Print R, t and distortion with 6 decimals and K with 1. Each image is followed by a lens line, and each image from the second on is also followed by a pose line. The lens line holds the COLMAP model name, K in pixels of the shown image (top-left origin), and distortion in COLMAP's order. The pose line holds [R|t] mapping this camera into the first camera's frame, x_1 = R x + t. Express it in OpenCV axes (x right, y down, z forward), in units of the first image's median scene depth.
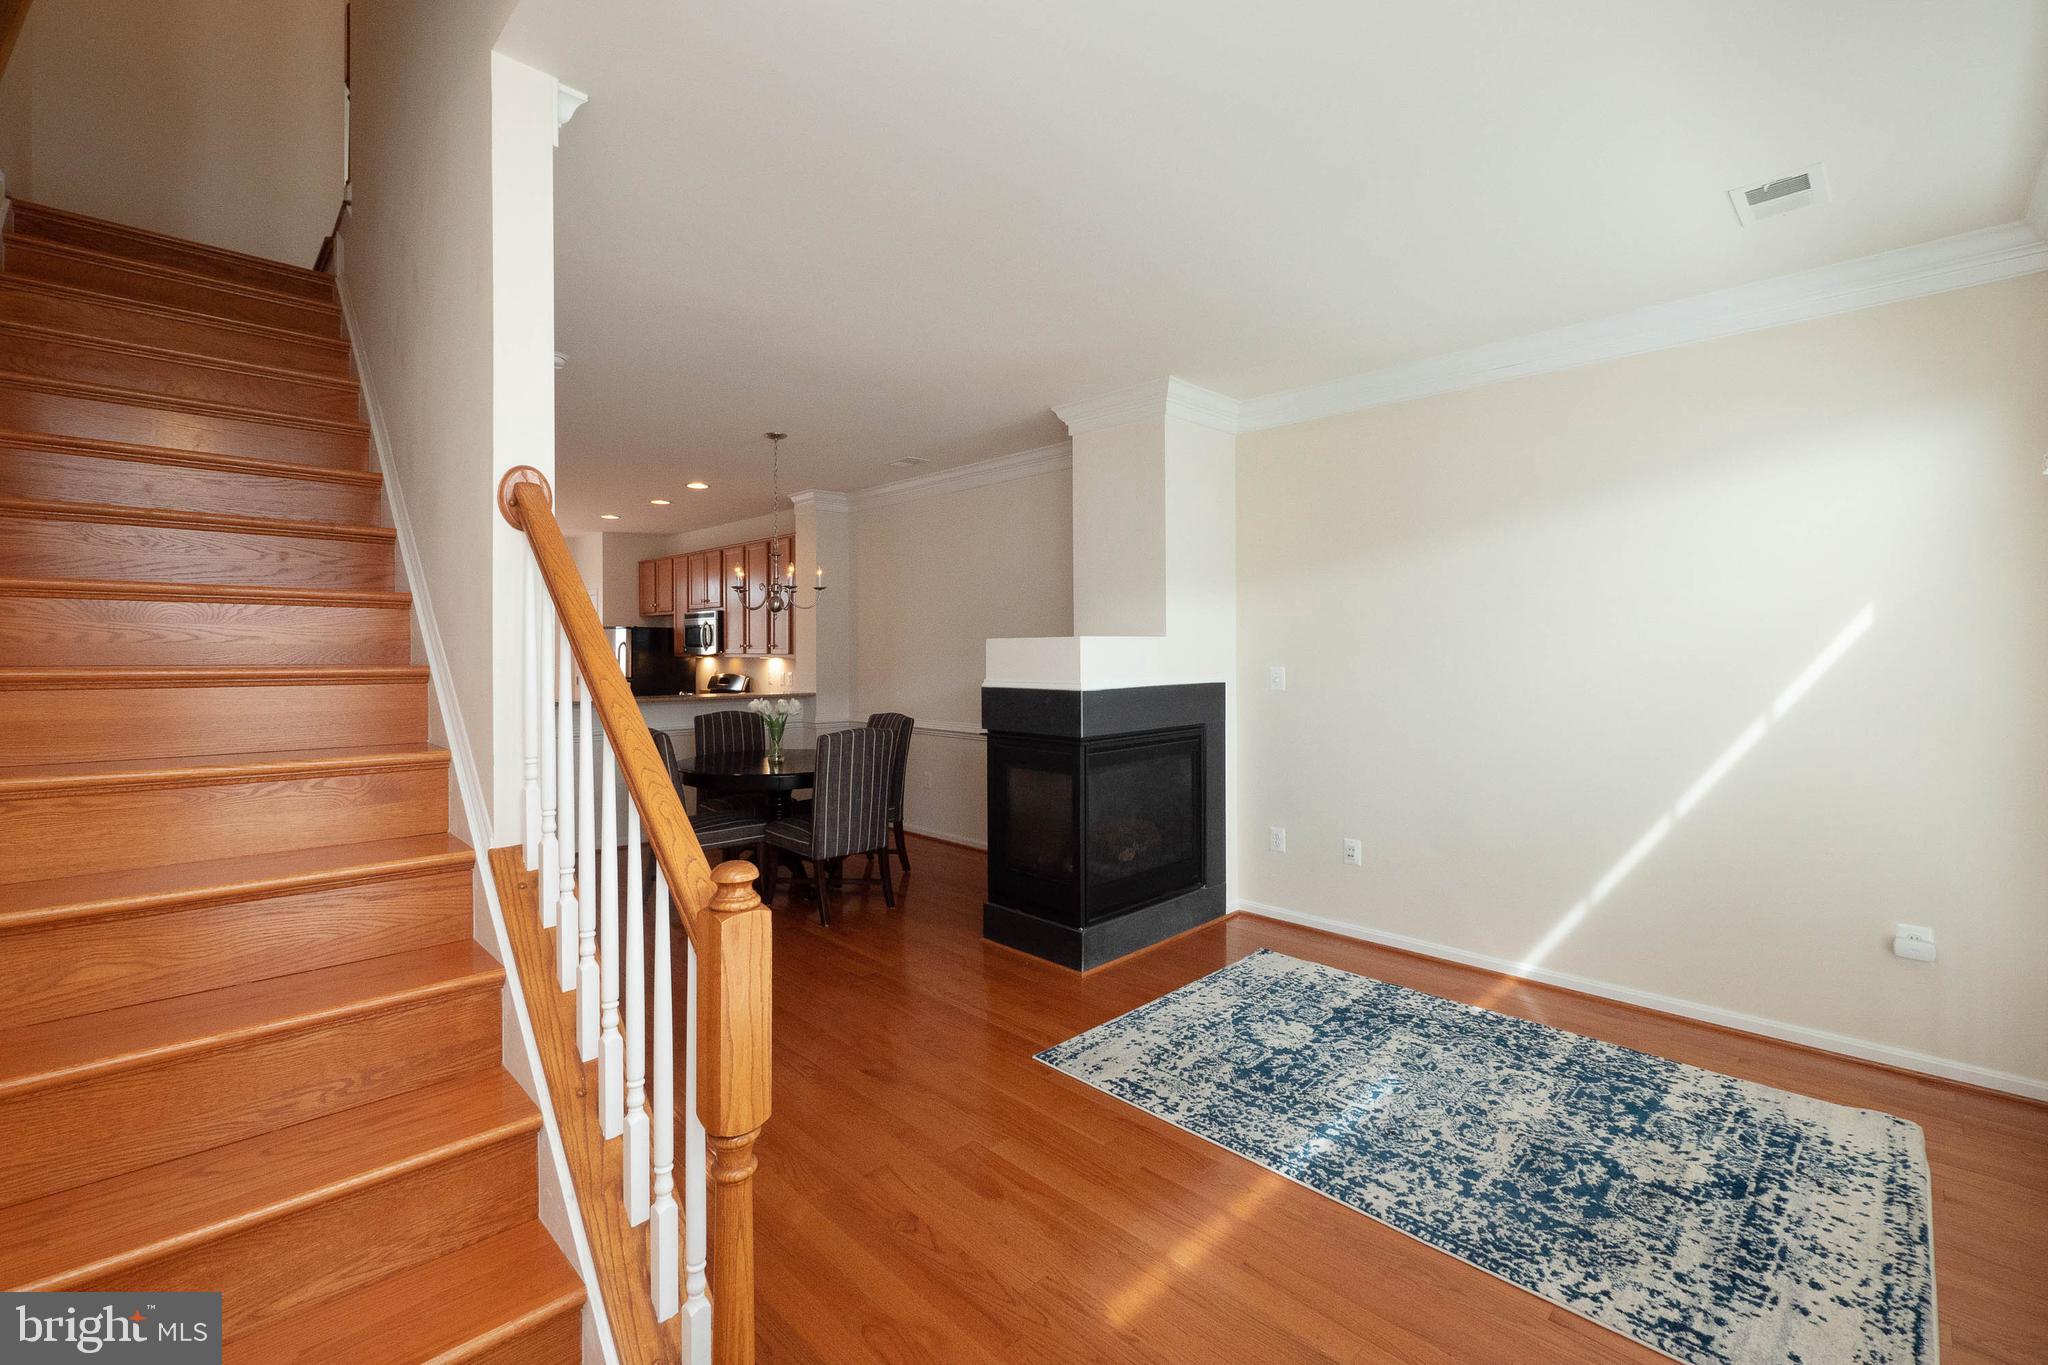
lens RADIAL K [[866.5, 0, 1035.1], [0, 866.5, 648.1], [0, 0, 1]] dist [-0.004478, -0.000268]
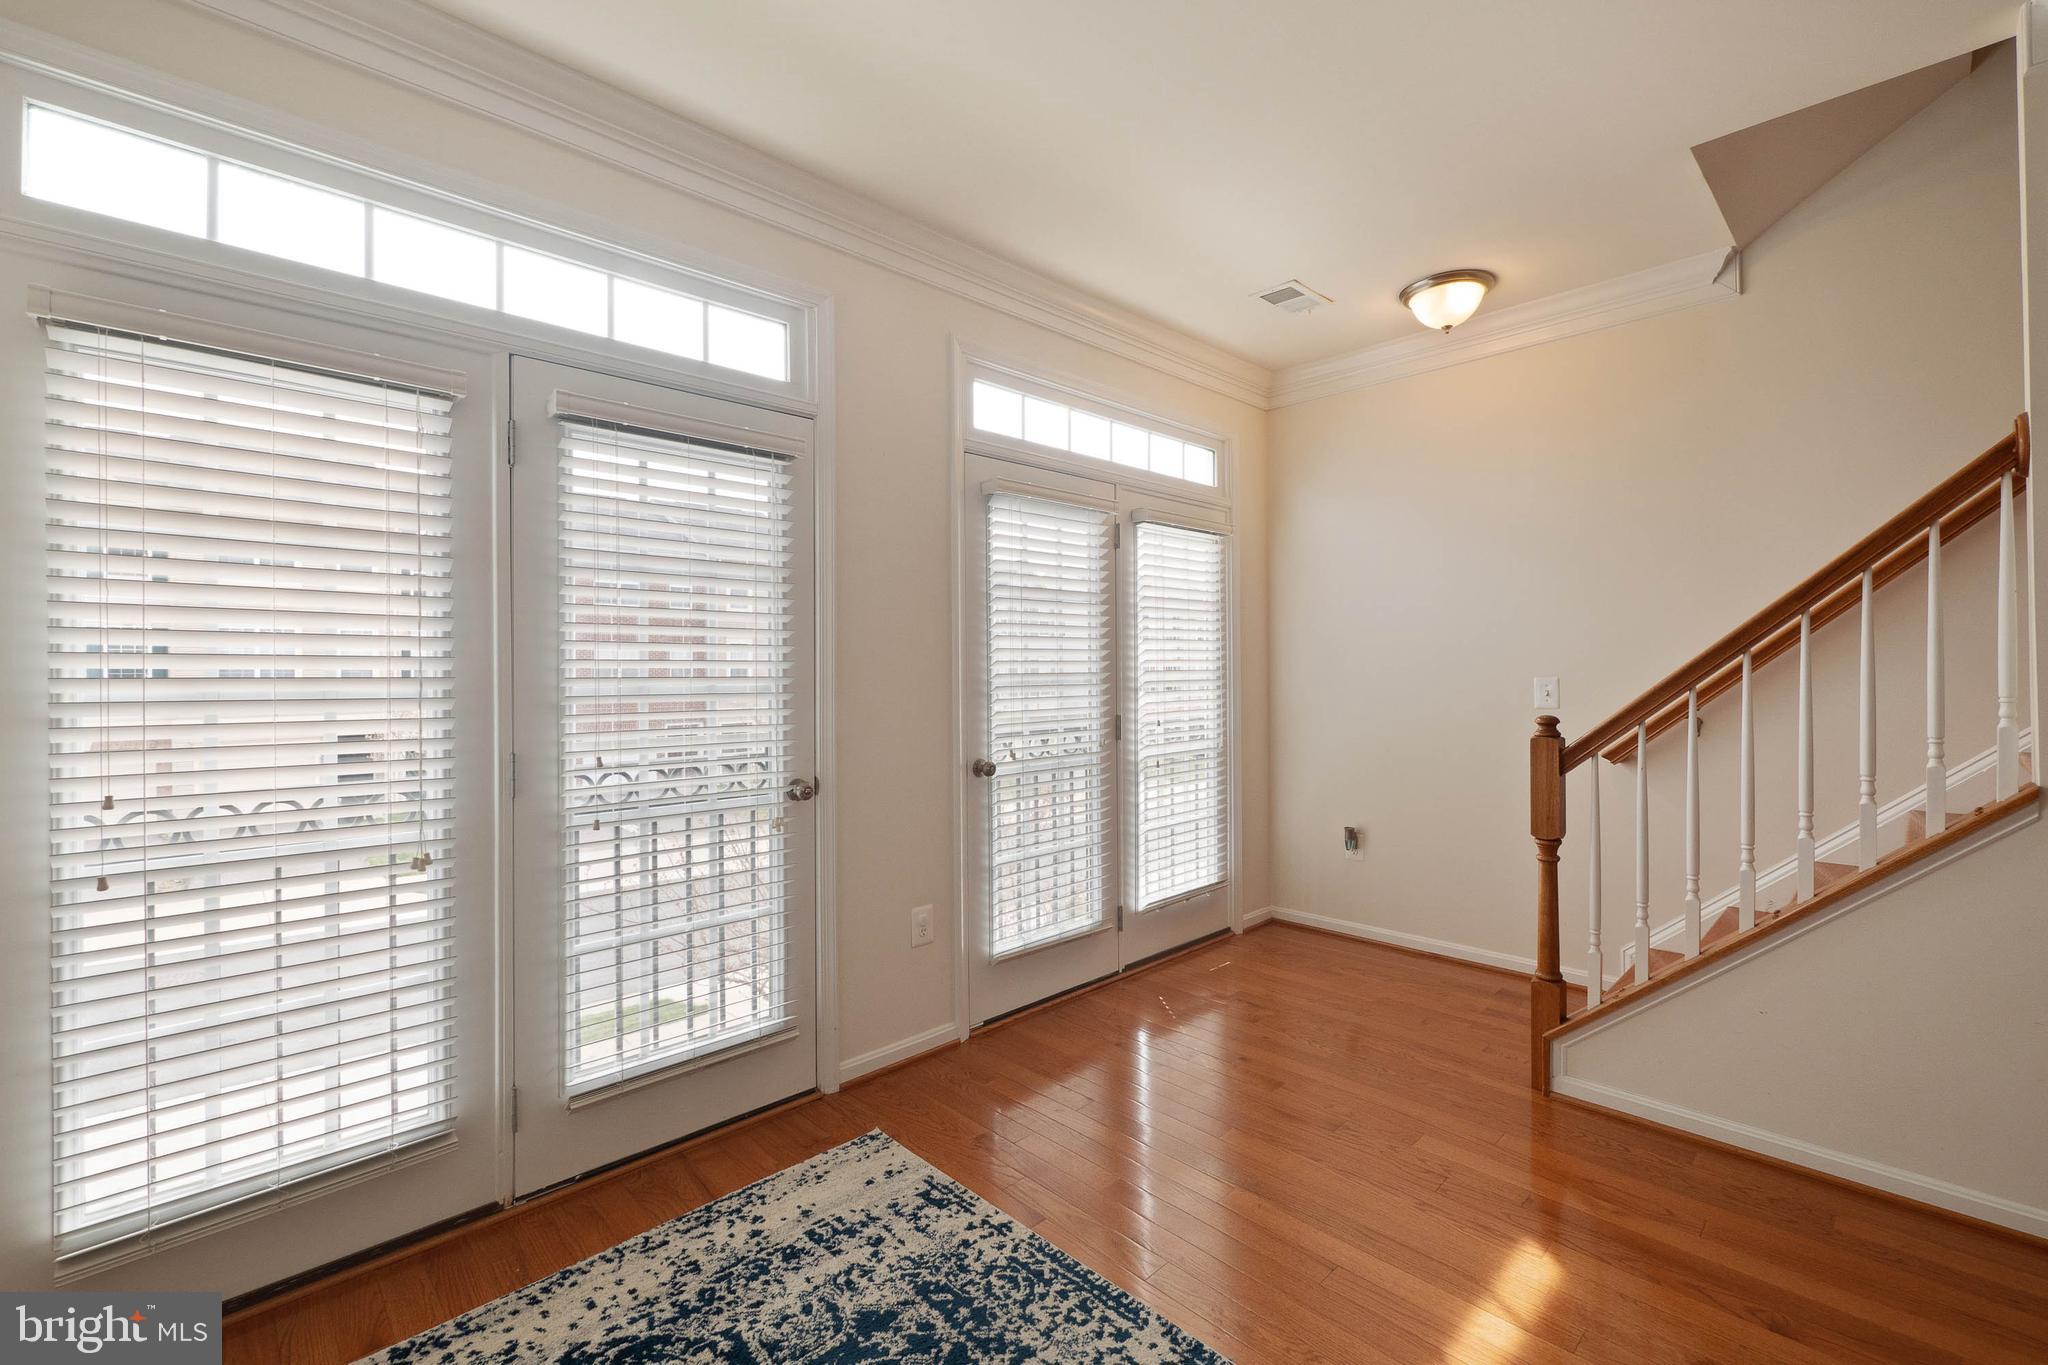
lens RADIAL K [[866.5, 0, 1028.5], [0, 866.5, 666.4], [0, 0, 1]] dist [-0.004478, -0.000268]
pose [[-0.999731, 0.013508, 0.018829, 0.299748], [0.013444, 0.999904, -0.003488, 0.043708], [-0.018874, -0.003234, -0.999817, 1.082342]]
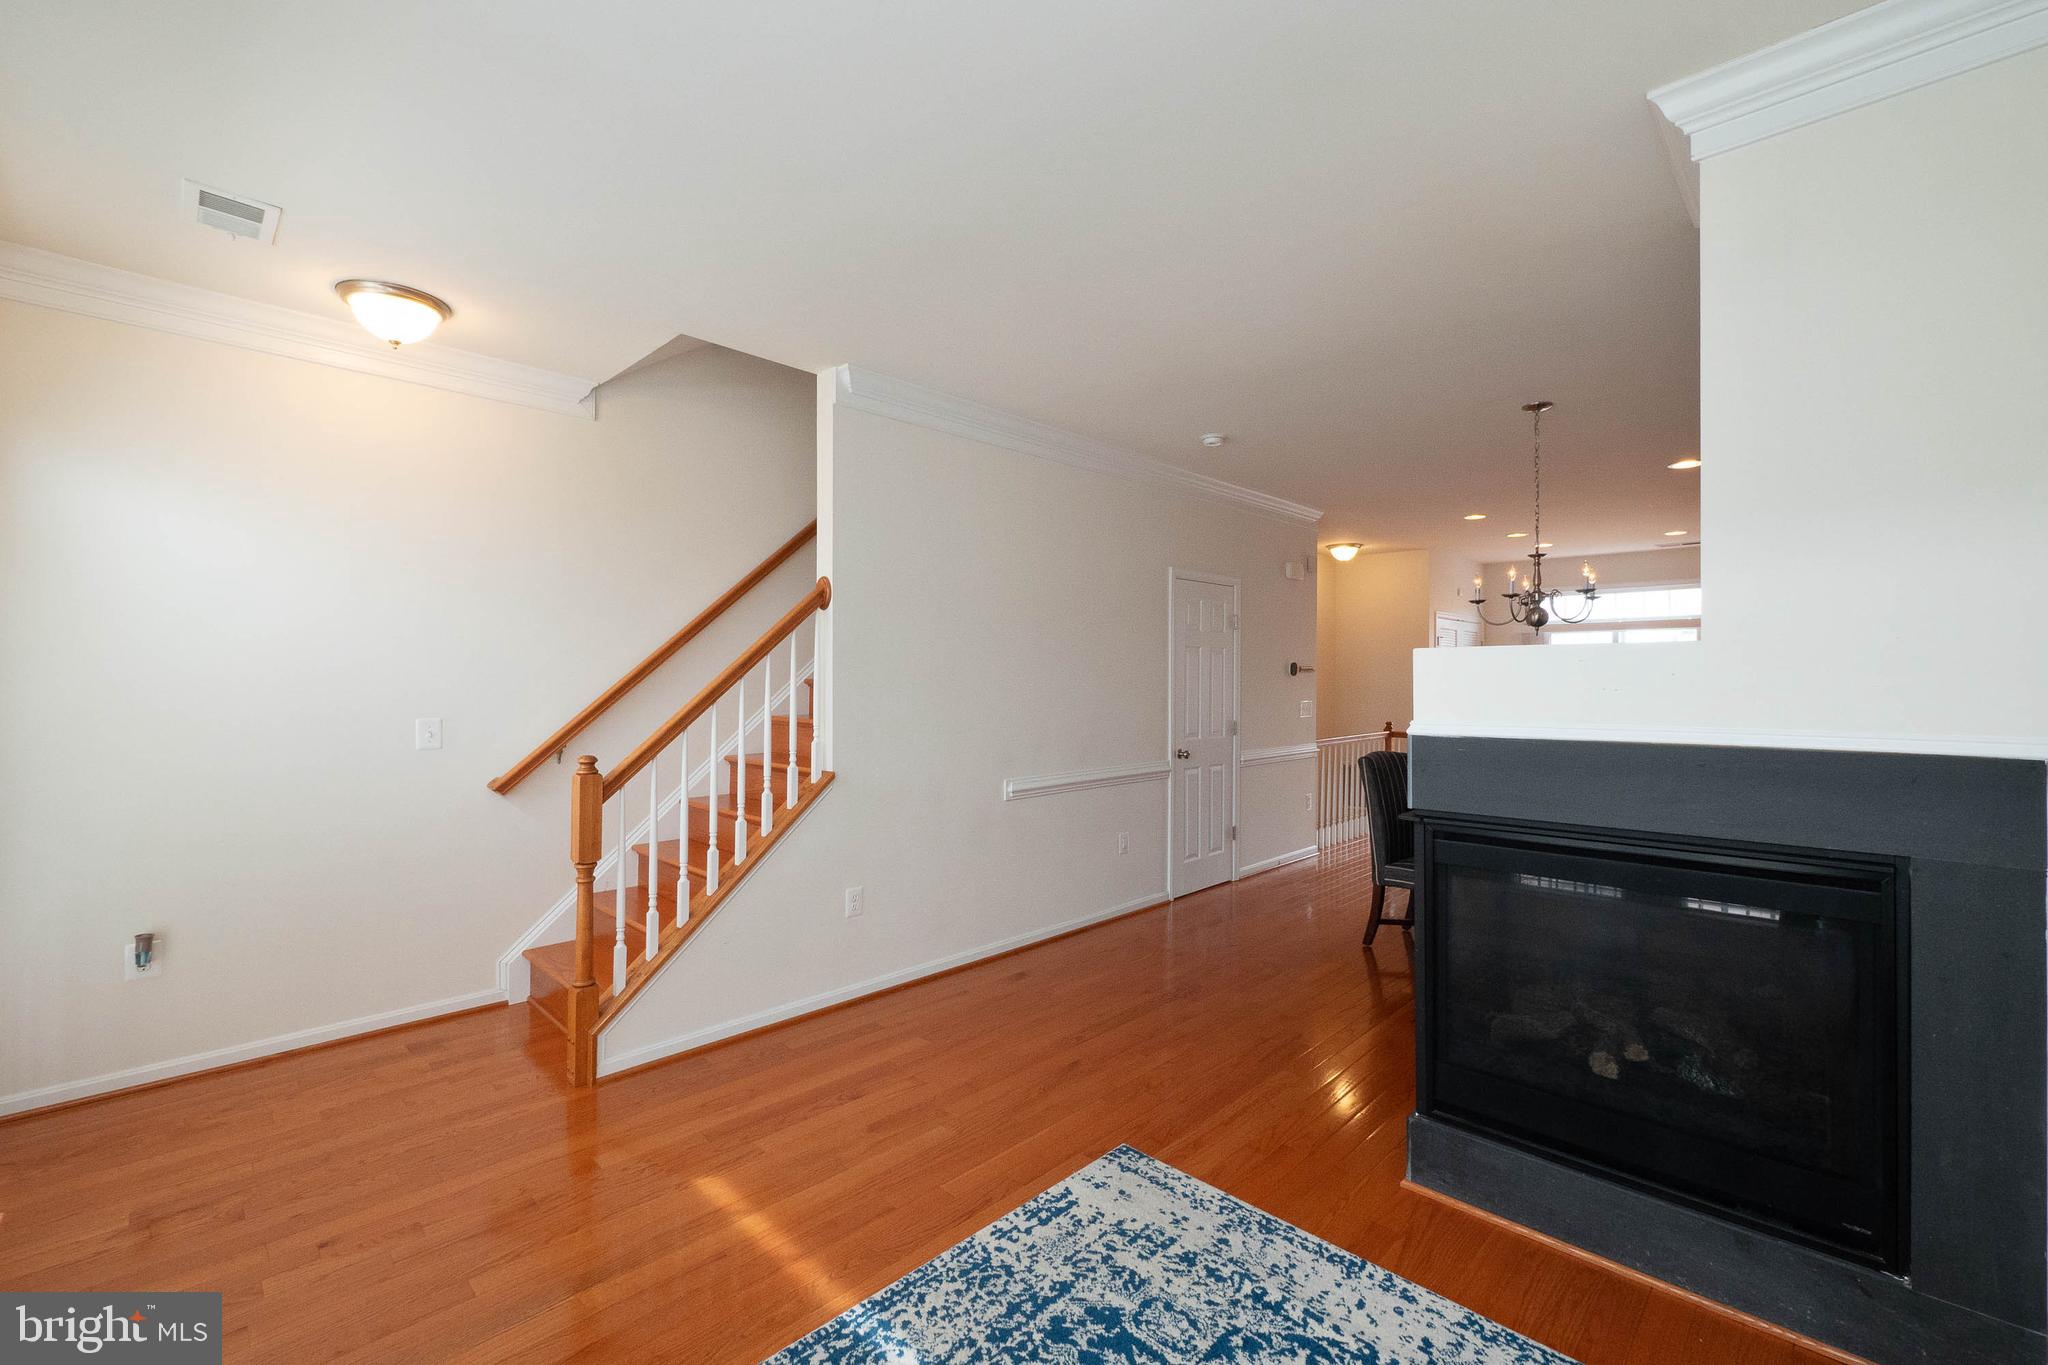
lens RADIAL K [[866.5, 0, 1021.3], [0, 866.5, 672.2], [0, 0, 1]] dist [-0.004478, -0.000268]
pose [[0.009201, -0.009153, -0.999916, 0.723352], [-0.003842, 0.999950, -0.009189, 0.013814], [0.999950, 0.003926, 0.009165, 0.756239]]
